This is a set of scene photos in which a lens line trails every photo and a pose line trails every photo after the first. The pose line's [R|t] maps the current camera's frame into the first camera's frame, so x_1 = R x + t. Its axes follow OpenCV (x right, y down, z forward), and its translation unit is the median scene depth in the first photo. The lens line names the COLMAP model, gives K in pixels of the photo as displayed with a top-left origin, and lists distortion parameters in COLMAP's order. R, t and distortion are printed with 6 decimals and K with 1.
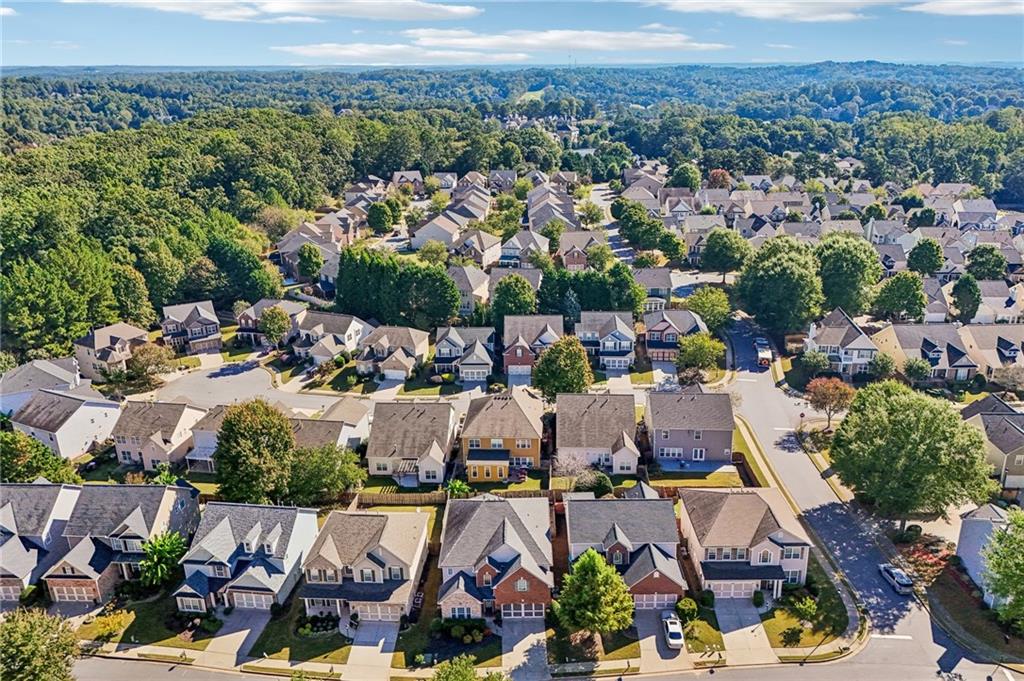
lens RADIAL K [[736.0, 0, 511.7], [0, 736.0, 301.4], [0, 0, 1]] dist [0.009149, -0.003965]
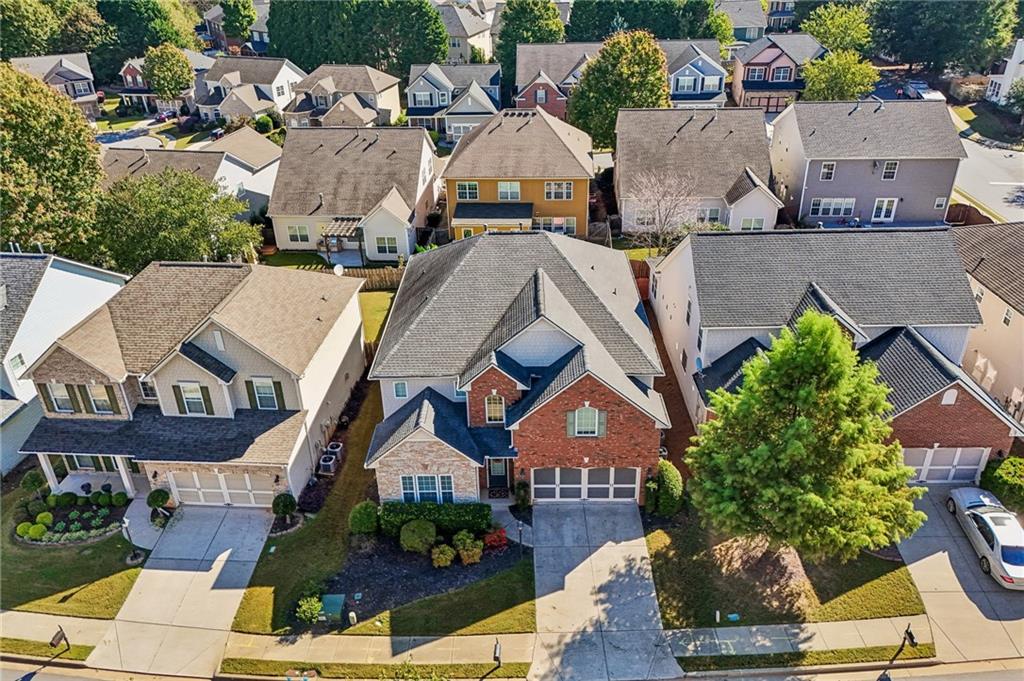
lens RADIAL K [[760.5, 0, 509.0], [0, 760.5, 317.2], [0, 0, 1]] dist [0.057904, -0.049894]
pose [[0.999974, 0.006285, -0.003519, -0.024294], [-0.005516, 0.982359, 0.186922, 0.254919], [0.004631, -0.186897, 0.982369, 0.614756]]
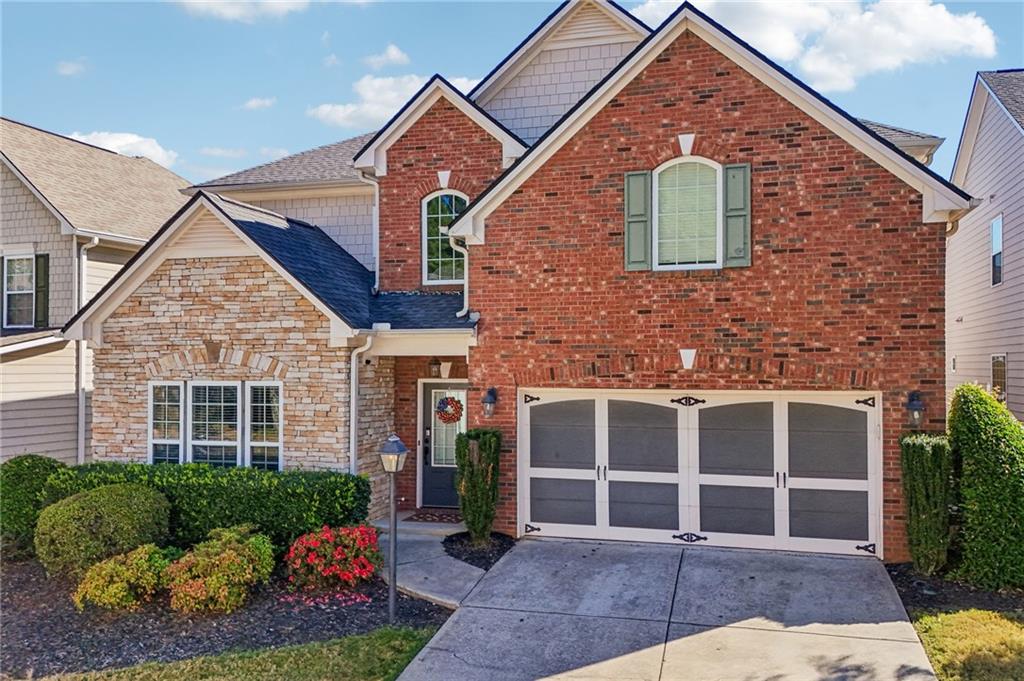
lens RADIAL K [[788.0, 0, 560.2], [0, 788.0, 354.9], [0, 0, 1]] dist [0.035968, -0.009031]
pose [[0.970226, 0.020675, -0.241316, 0.025588], [-0.090269, 0.955431, -0.281074, 0.438615], [0.224749, 0.294489, 0.928851, 0.868170]]
